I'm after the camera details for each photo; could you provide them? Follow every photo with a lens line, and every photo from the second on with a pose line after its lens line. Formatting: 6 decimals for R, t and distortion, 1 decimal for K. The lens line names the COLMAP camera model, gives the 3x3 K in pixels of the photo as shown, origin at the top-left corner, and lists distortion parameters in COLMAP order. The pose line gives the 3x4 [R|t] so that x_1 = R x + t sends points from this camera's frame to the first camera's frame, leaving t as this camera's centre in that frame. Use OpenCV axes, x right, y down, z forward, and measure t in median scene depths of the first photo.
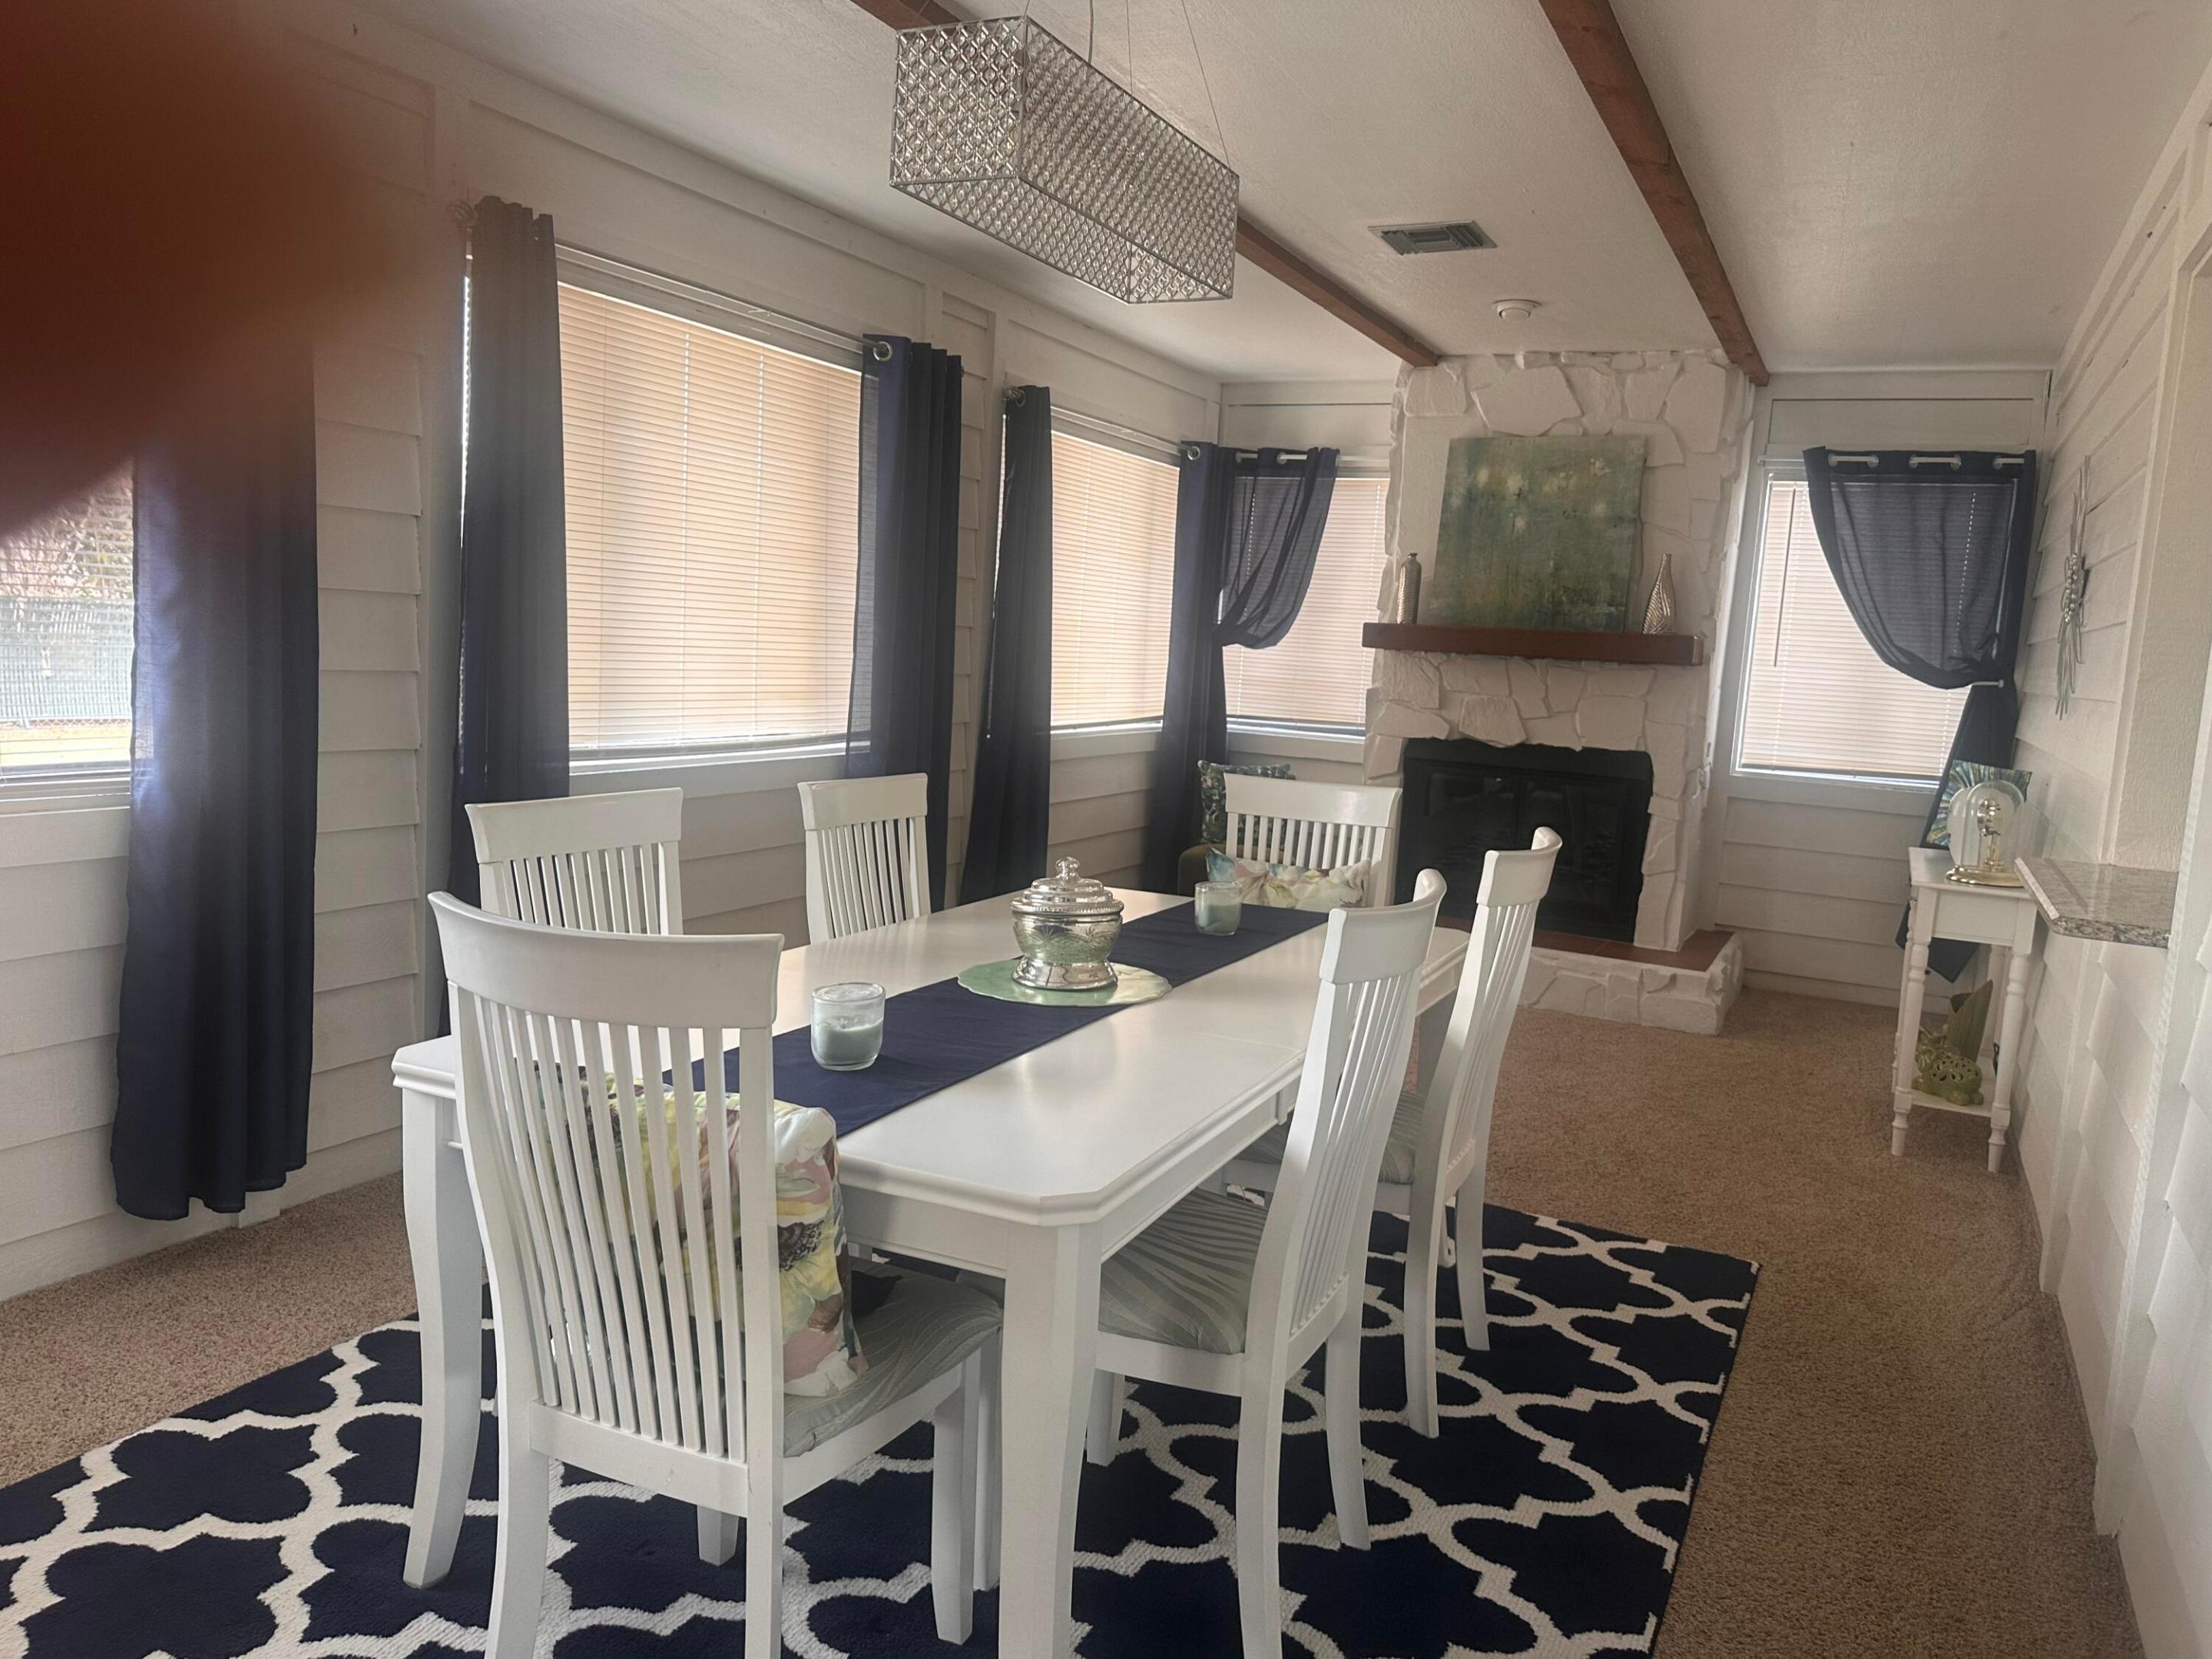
lens RADIAL K [[1584.5, 0, 1096.9], [0, 1584.5, 827.9], [0, 0, 1]] dist [0.045805, -0.033030]
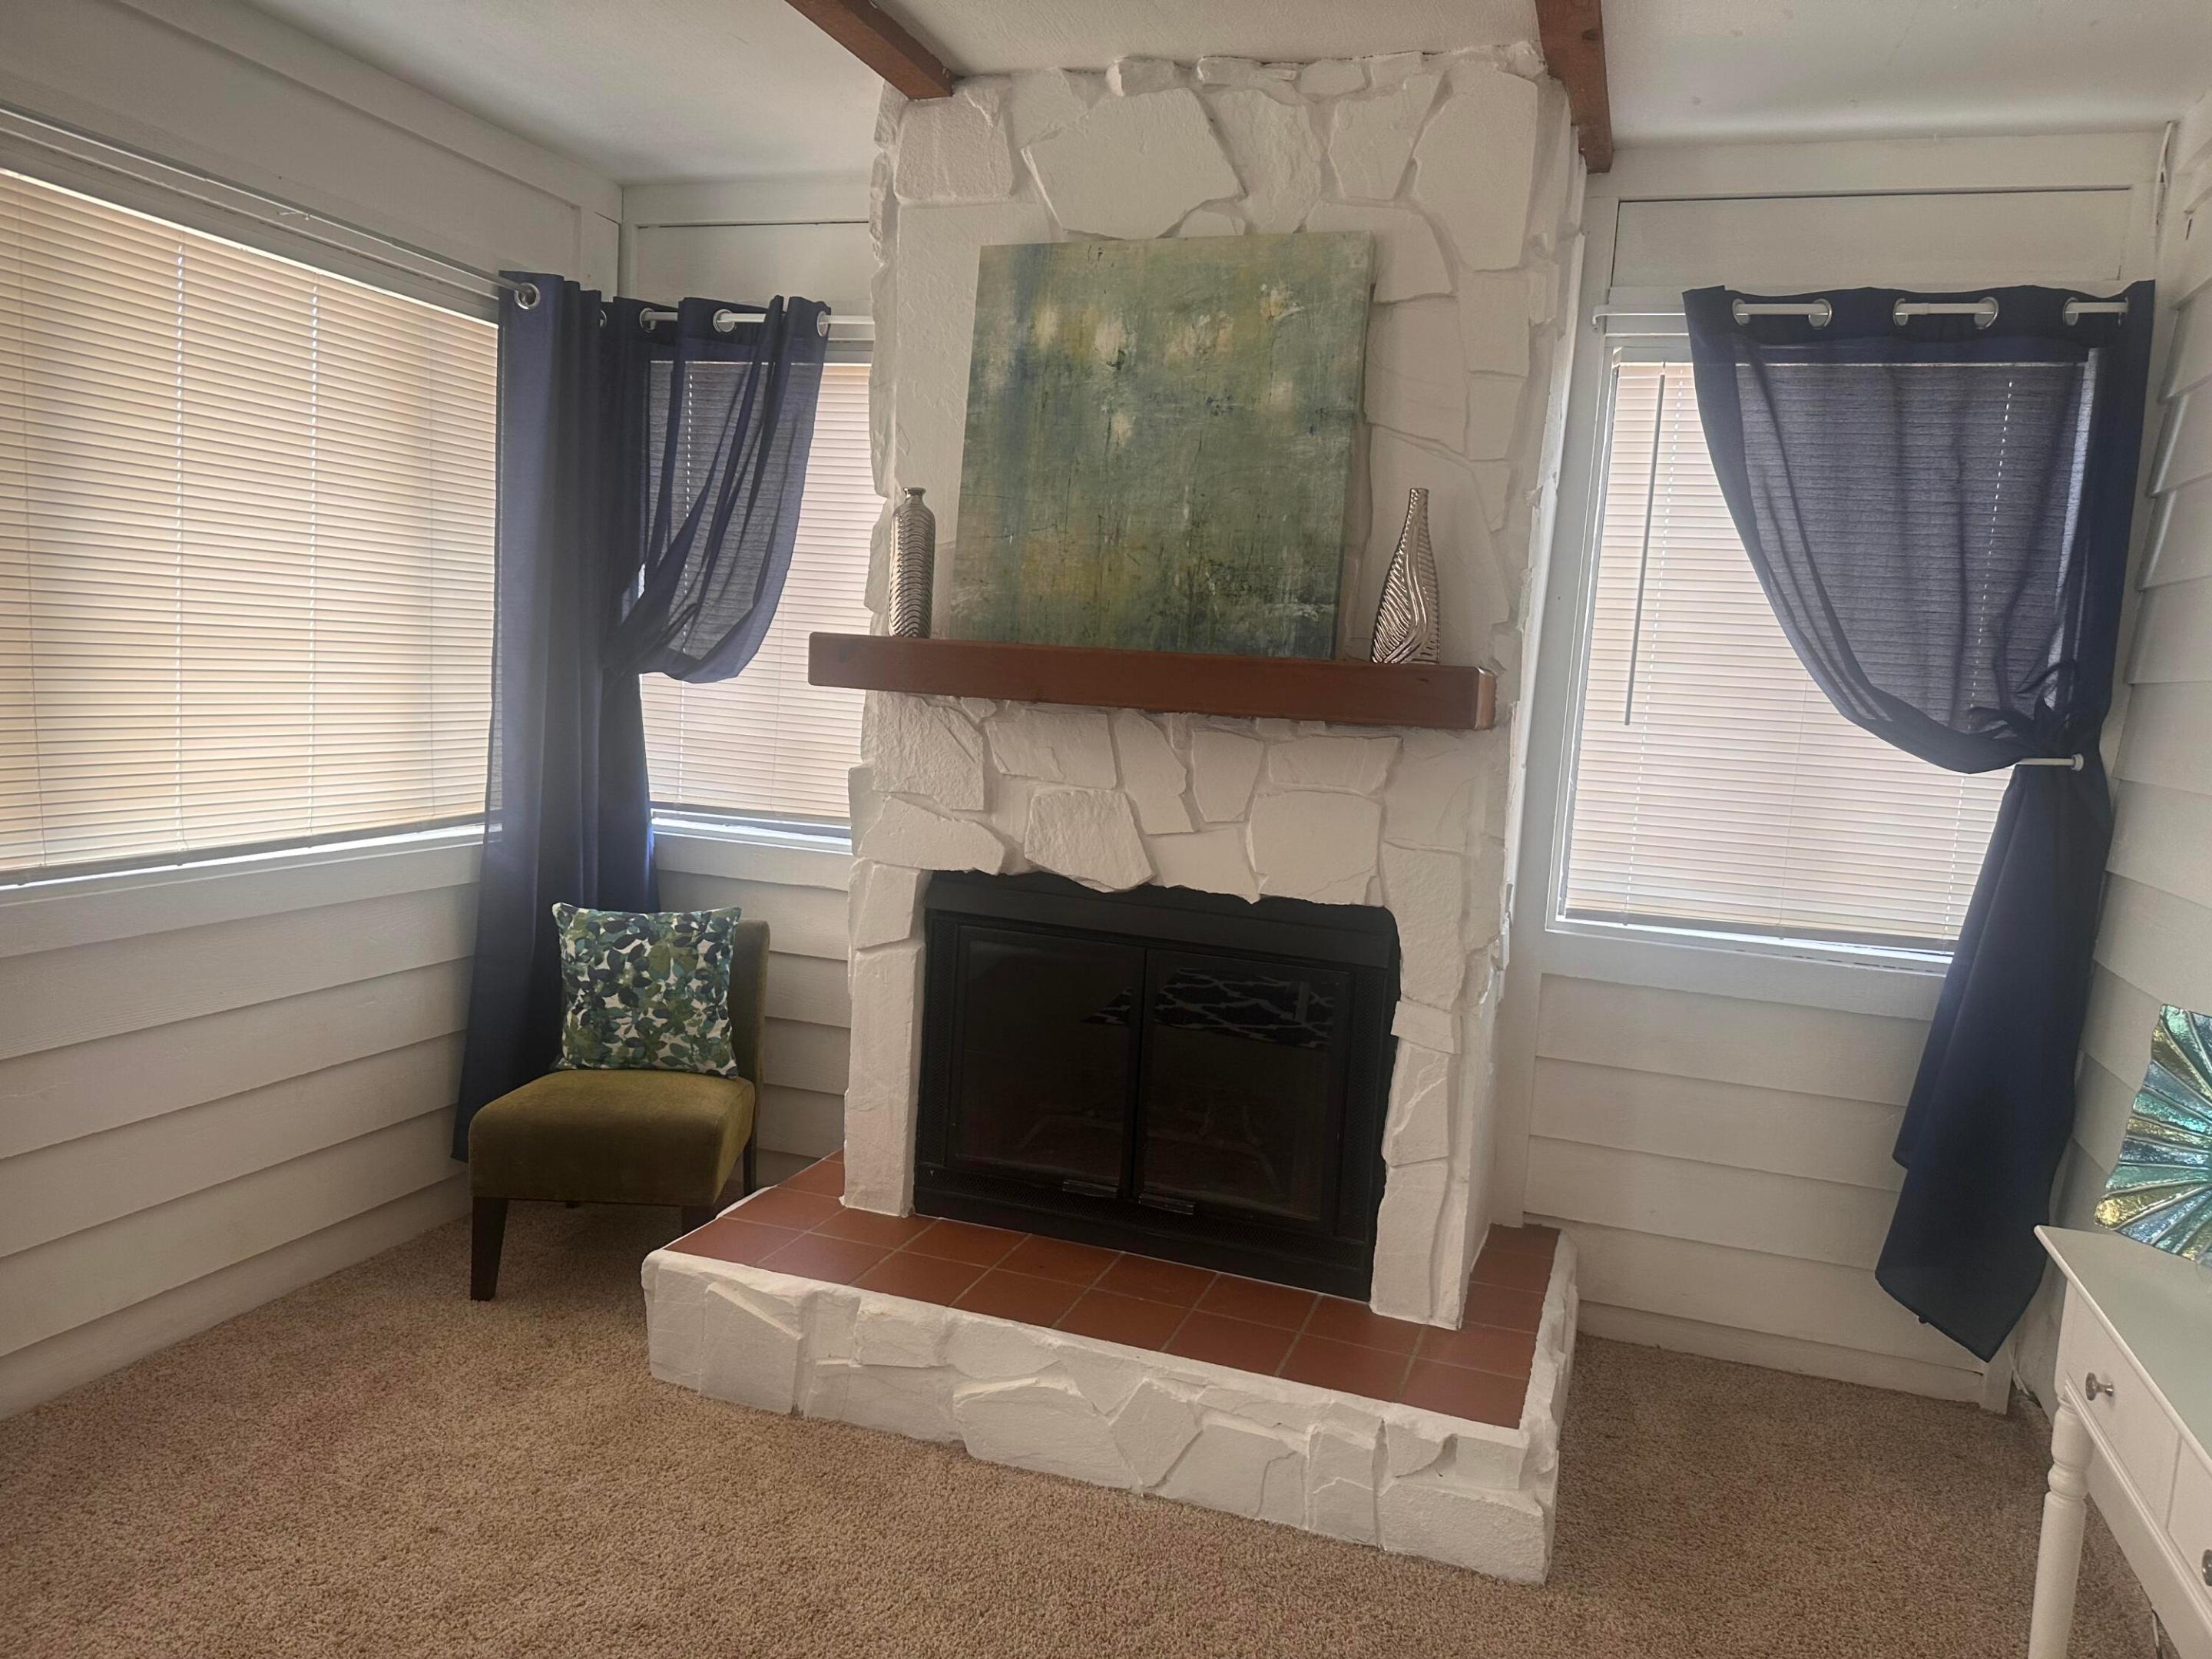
lens RADIAL K [[1584.5, 0, 1105.8], [0, 1584.5, 830.2], [0, 0, 1]] dist [0.045805, -0.033030]
pose [[0.991873, -0.012952, 0.126571, 0.199992], [0.013406, 0.999906, -0.002734, -0.070533], [-0.126524, 0.004409, 0.991954, 0.534663]]
